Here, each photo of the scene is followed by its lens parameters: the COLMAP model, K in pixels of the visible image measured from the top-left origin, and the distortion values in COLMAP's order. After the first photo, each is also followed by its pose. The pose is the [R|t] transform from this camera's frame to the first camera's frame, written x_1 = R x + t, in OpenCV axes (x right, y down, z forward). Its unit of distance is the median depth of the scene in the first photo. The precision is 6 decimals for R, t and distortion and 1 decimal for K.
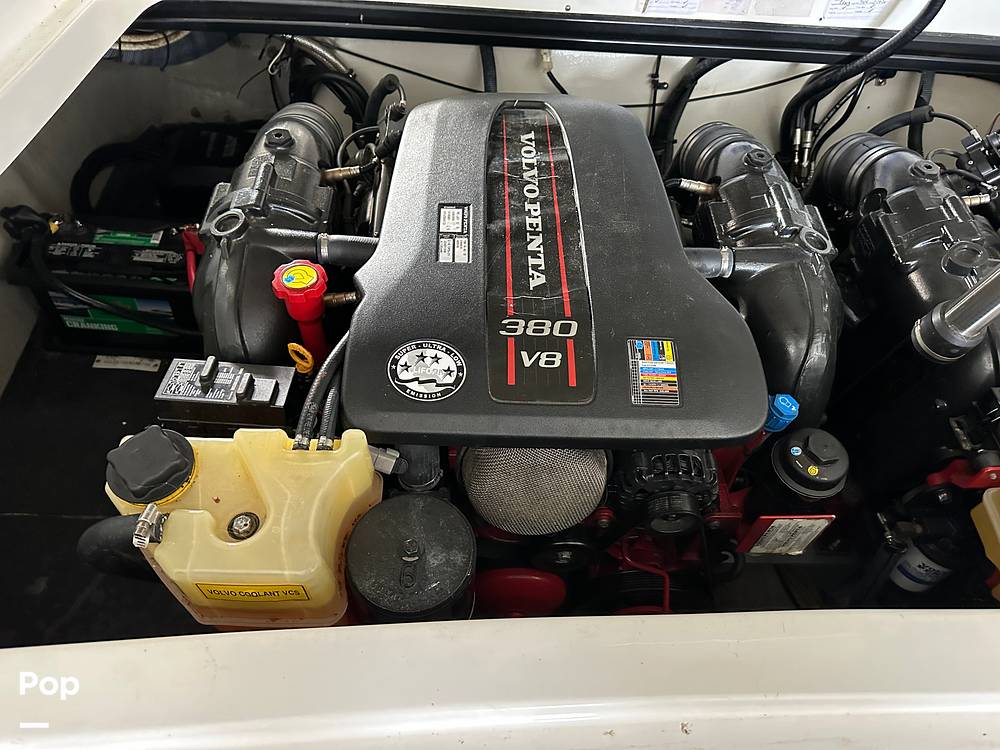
lens RADIAL K [[691.5, 0, 530.3], [0, 691.5, 370.4], [0, 0, 1]] dist [0.033227, -0.009279]
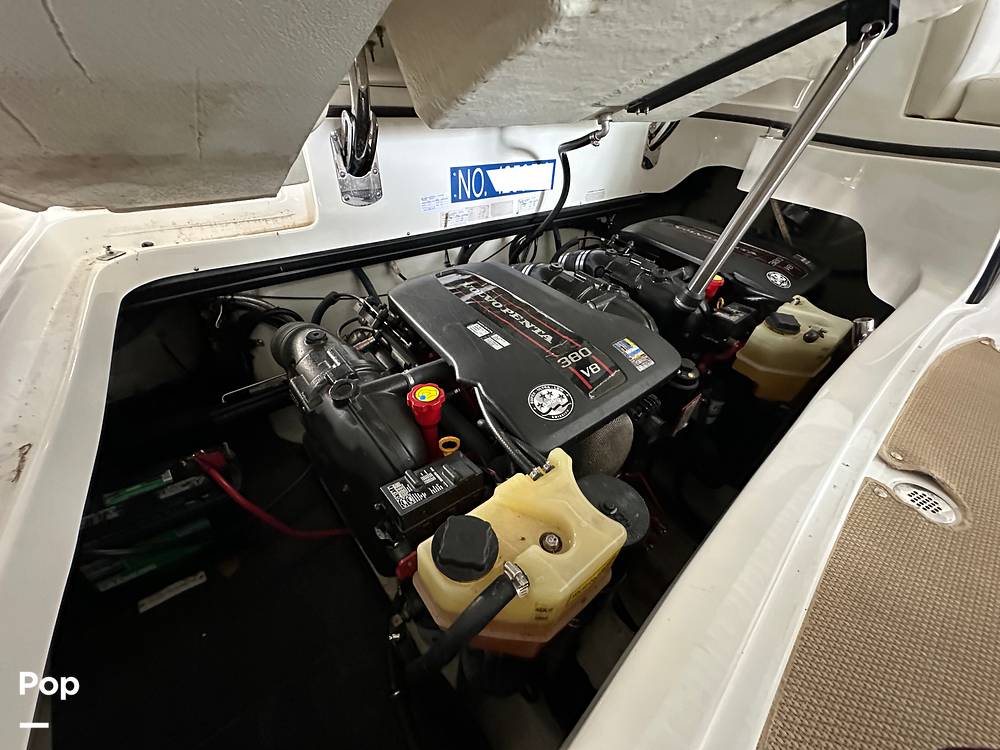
lens RADIAL K [[384.9, 0, 497.9], [0, 384.9, 370.4], [0, 0, 1]] dist [0.000955, -0.000038]
pose [[0.792180, -0.384451, 0.473971, -0.544143], [0.473503, 0.877160, -0.079909, -0.042704], [-0.385028, 0.287729, 0.876907, 0.230930]]
